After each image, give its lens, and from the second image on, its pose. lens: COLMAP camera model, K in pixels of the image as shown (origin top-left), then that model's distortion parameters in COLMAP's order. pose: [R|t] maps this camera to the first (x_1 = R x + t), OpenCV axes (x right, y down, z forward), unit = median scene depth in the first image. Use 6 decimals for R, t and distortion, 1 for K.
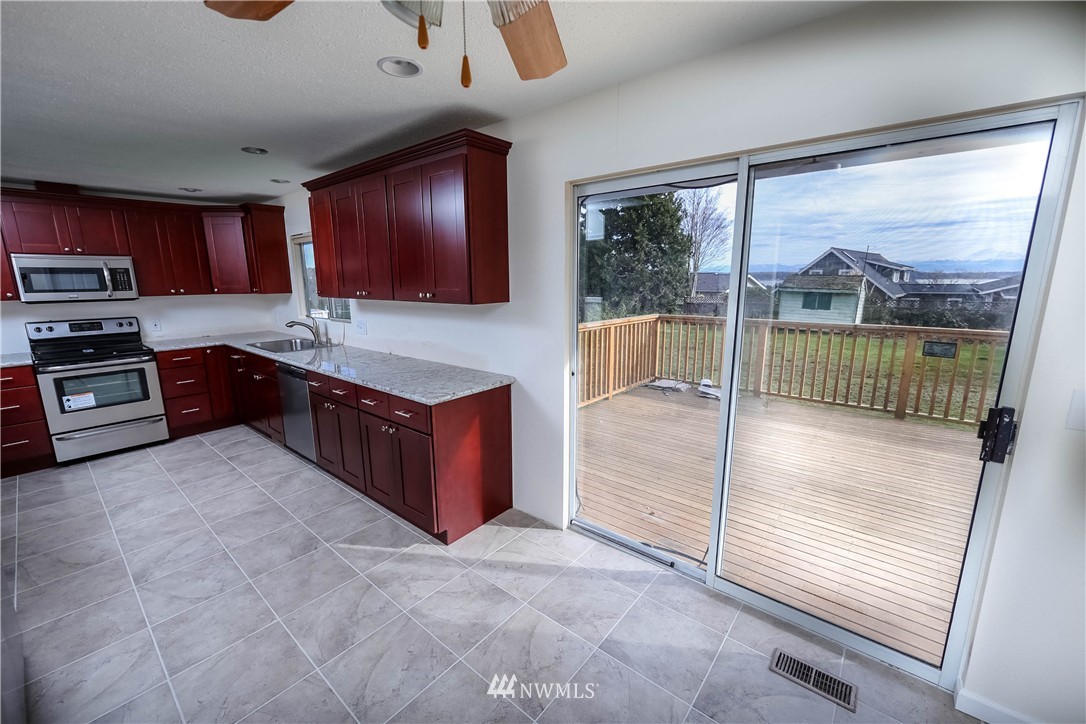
lens RADIAL K [[431.7, 0, 540.6], [0, 431.7, 364.4], [0, 0, 1]] dist [-0.012824, 0.000276]
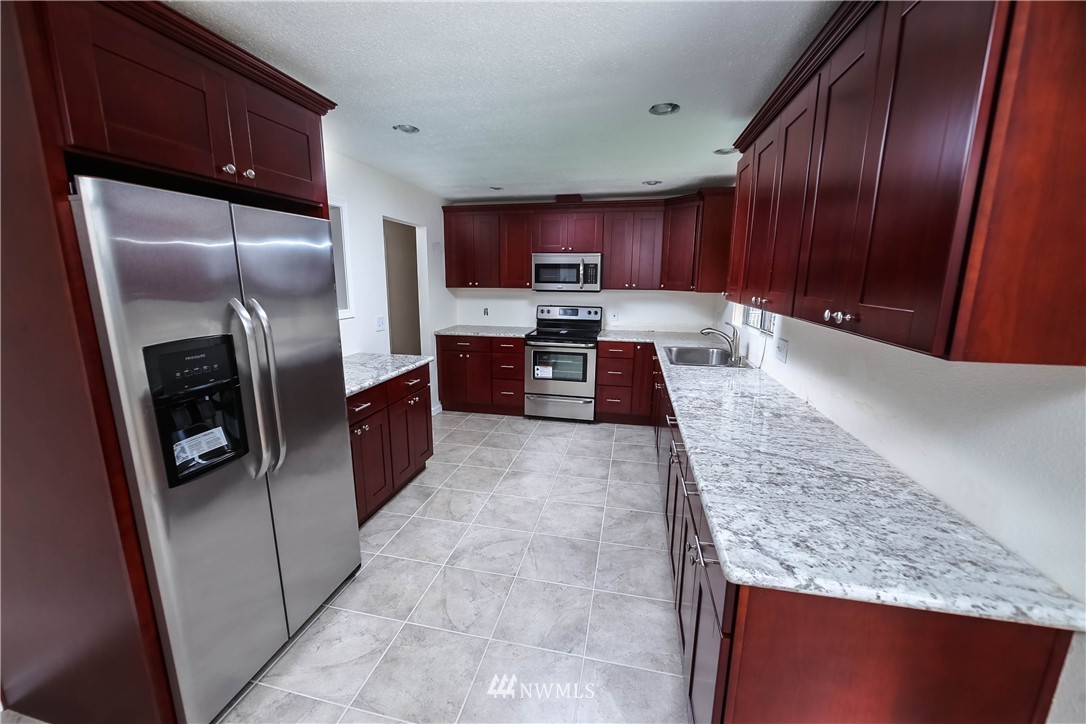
lens RADIAL K [[430.3, 0, 535.0], [0, 430.3, 362.9], [0, 0, 1]] dist [-0.022890, 0.005572]
pose [[0.453606, 0.187720, -0.871208, -0.011947], [-0.184154, 0.976210, 0.114462, -0.072010], [0.871968, 0.108516, 0.477384, 0.354932]]
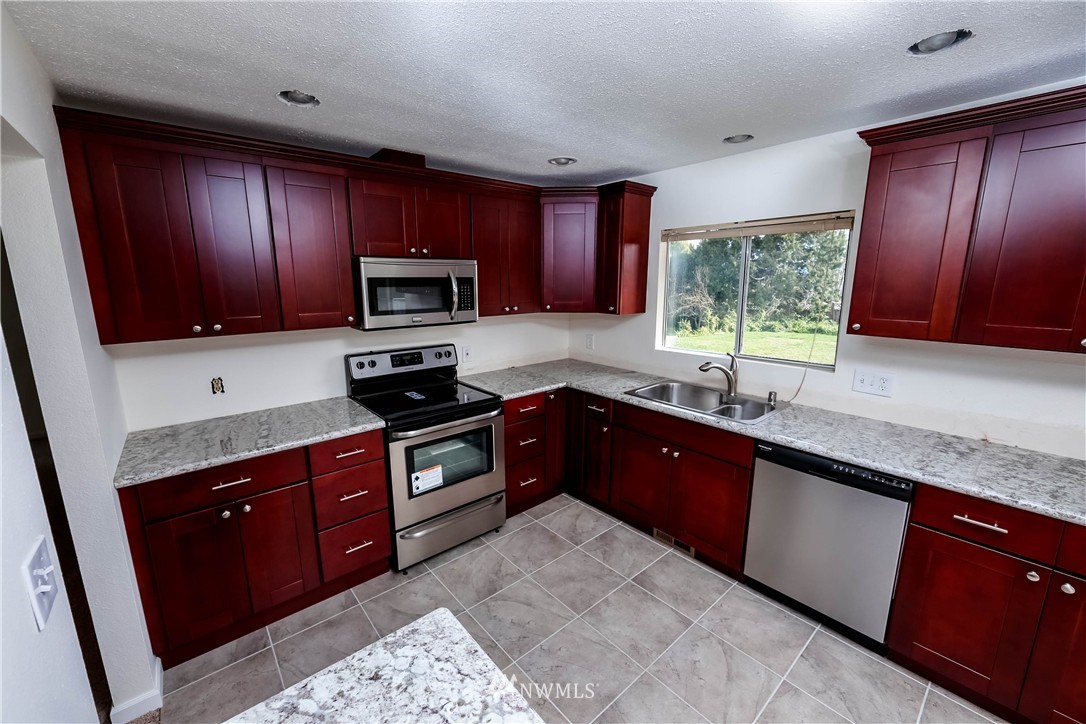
lens RADIAL K [[430.3, 0, 535.0], [0, 430.3, 362.9], [0, 0, 1]] dist [-0.022890, 0.005572]
pose [[0.984581, 0.039325, -0.170454, -0.760014], [-0.039487, 0.999217, 0.002444, -0.095812], [0.170417, 0.004325, 0.985363, 0.345206]]
